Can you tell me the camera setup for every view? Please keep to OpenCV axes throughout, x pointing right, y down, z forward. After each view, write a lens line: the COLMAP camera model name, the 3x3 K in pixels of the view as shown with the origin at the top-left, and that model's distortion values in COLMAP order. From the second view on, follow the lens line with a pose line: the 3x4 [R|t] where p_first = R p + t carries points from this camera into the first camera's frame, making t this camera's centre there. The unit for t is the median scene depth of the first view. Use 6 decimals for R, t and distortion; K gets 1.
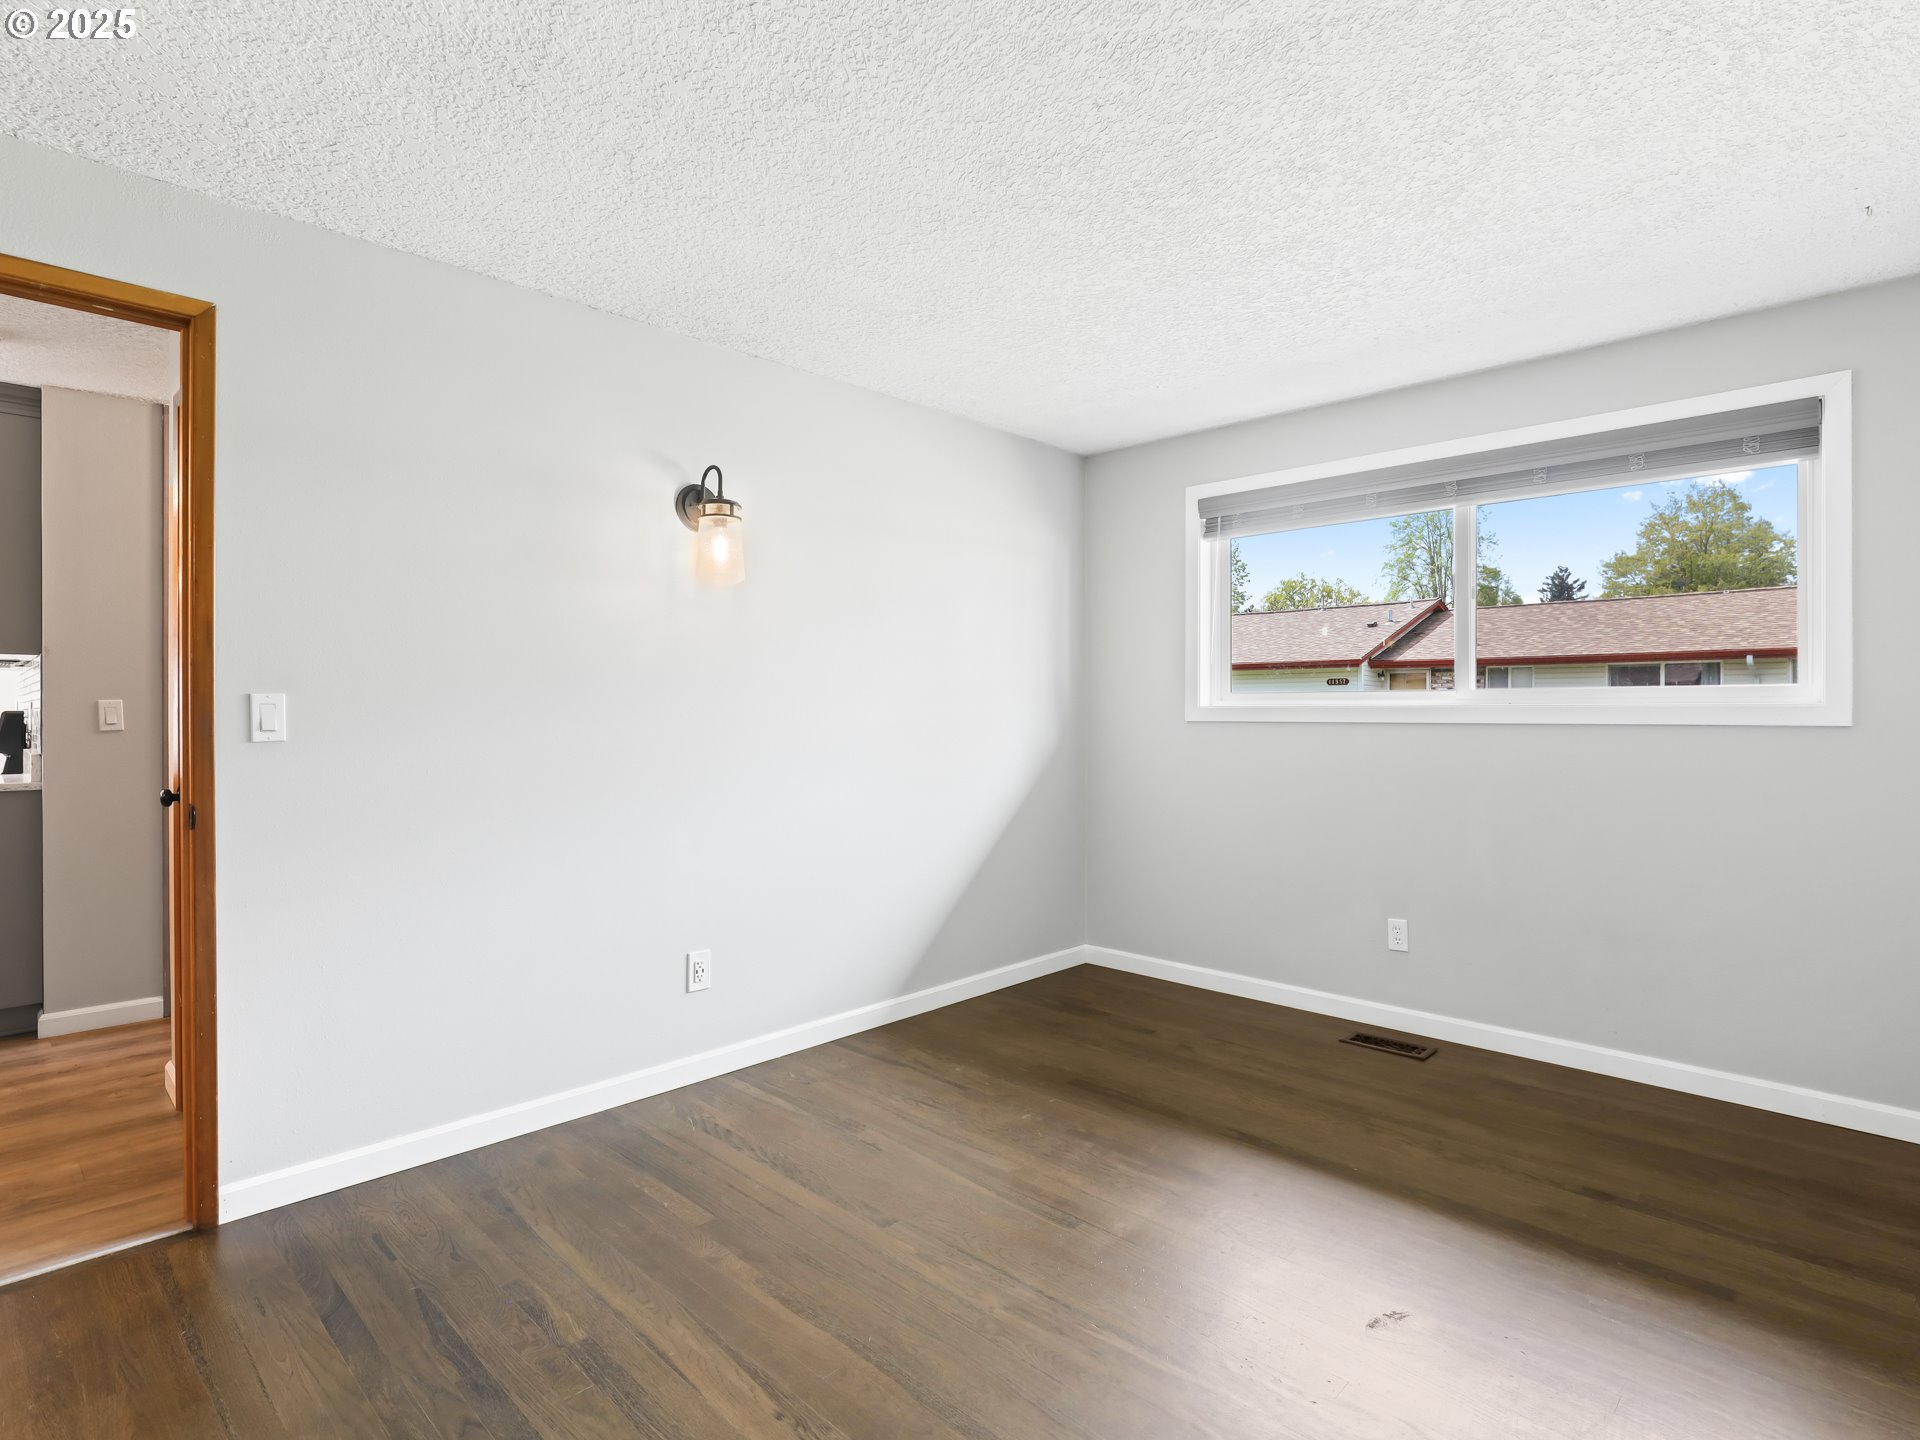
lens RADIAL K [[1034.8, 0, 973.6], [0, 1034.8, 717.2], [0, 0, 1]] dist [-0.005109, -0.001325]
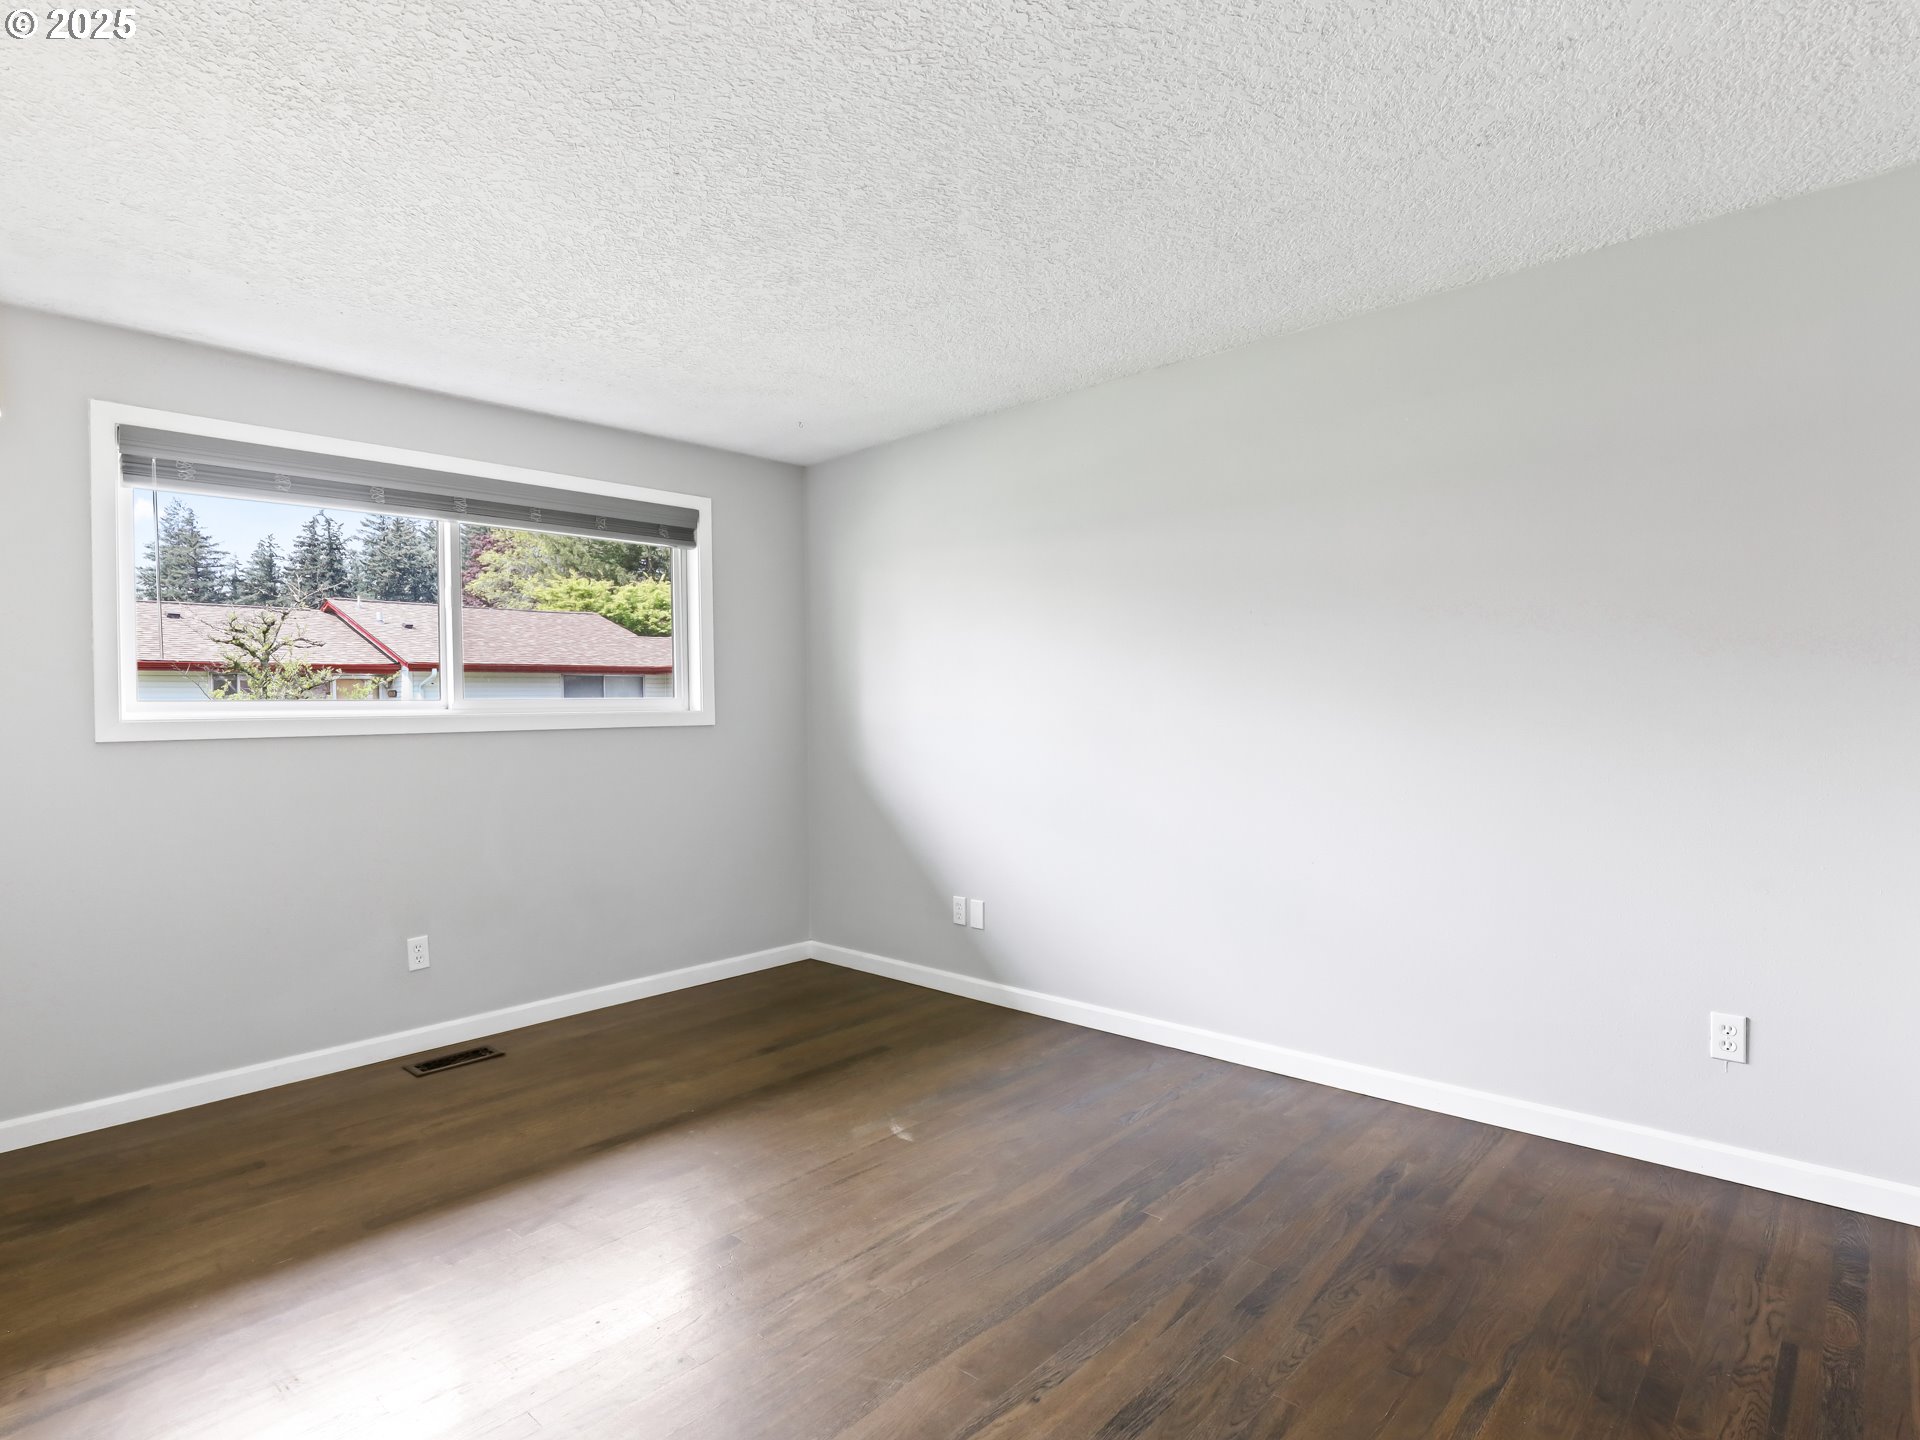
lens RADIAL K [[1034.8, 0, 962.0], [0, 1034.8, 721.6], [0, 0, 1]] dist [-0.005109, -0.001325]
pose [[-0.040146, -0.007800, 0.999163, -0.611822], [0.029163, 0.999534, 0.008974, 0.001101], [-0.998768, 0.029499, -0.039900, 0.564819]]
